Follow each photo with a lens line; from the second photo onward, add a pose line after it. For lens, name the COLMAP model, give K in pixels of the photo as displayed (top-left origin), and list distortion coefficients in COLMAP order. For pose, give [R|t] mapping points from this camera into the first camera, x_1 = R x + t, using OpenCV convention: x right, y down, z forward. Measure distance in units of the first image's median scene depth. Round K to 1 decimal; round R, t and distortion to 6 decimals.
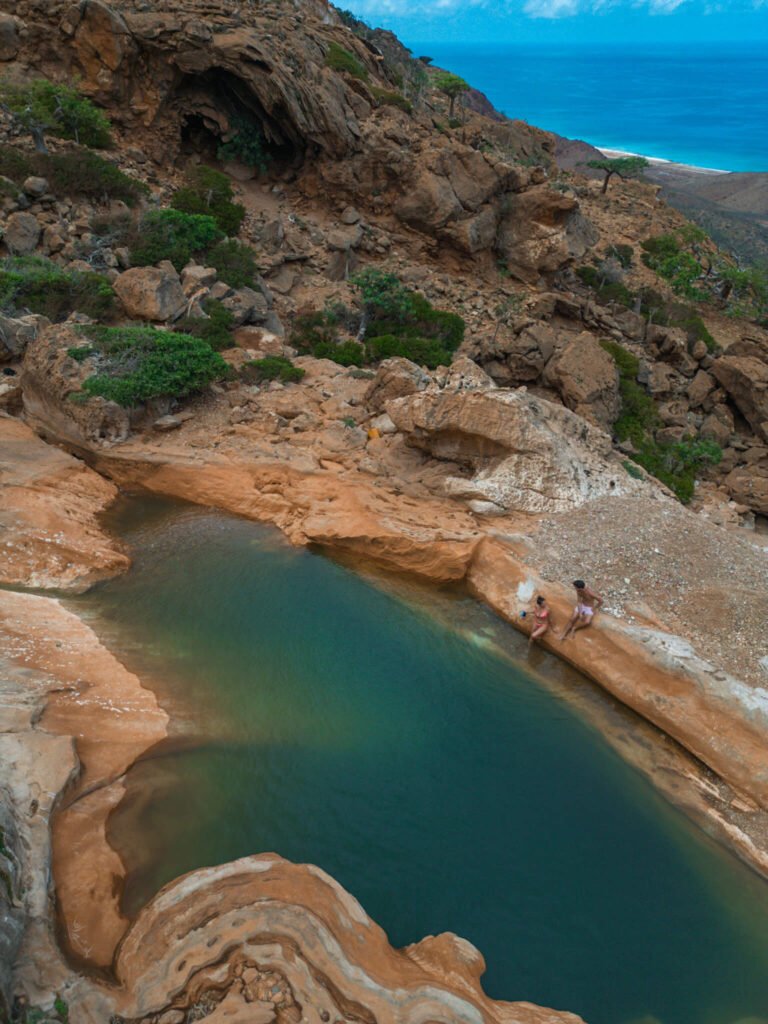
lens RADIAL K [[719.2, 0, 384.0], [0, 719.2, 512.0], [0, 0, 1]] dist [0.030805, -0.002583]
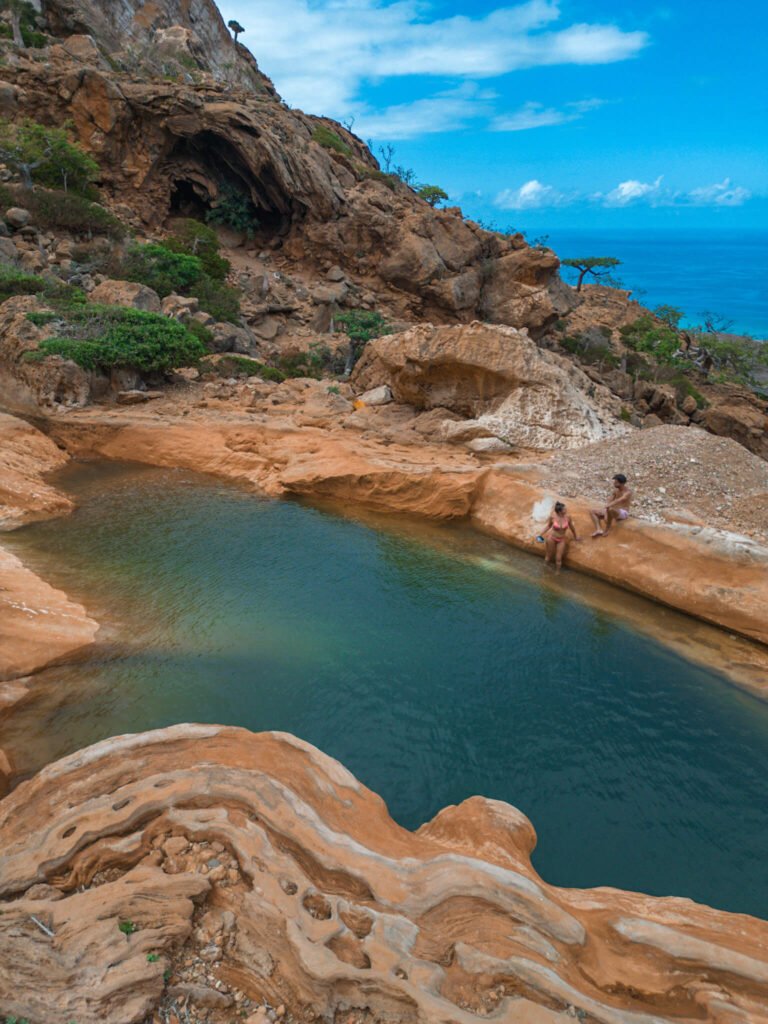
lens RADIAL K [[719.2, 0, 384.0], [0, 719.2, 512.0], [0, 0, 1]] dist [0.030805, -0.002583]
pose [[0.999742, -0.006433, 0.021799, -0.005065], [0.010616, 0.980220, -0.197624, 0.209910], [-0.020096, 0.197804, 0.980036, 0.136765]]
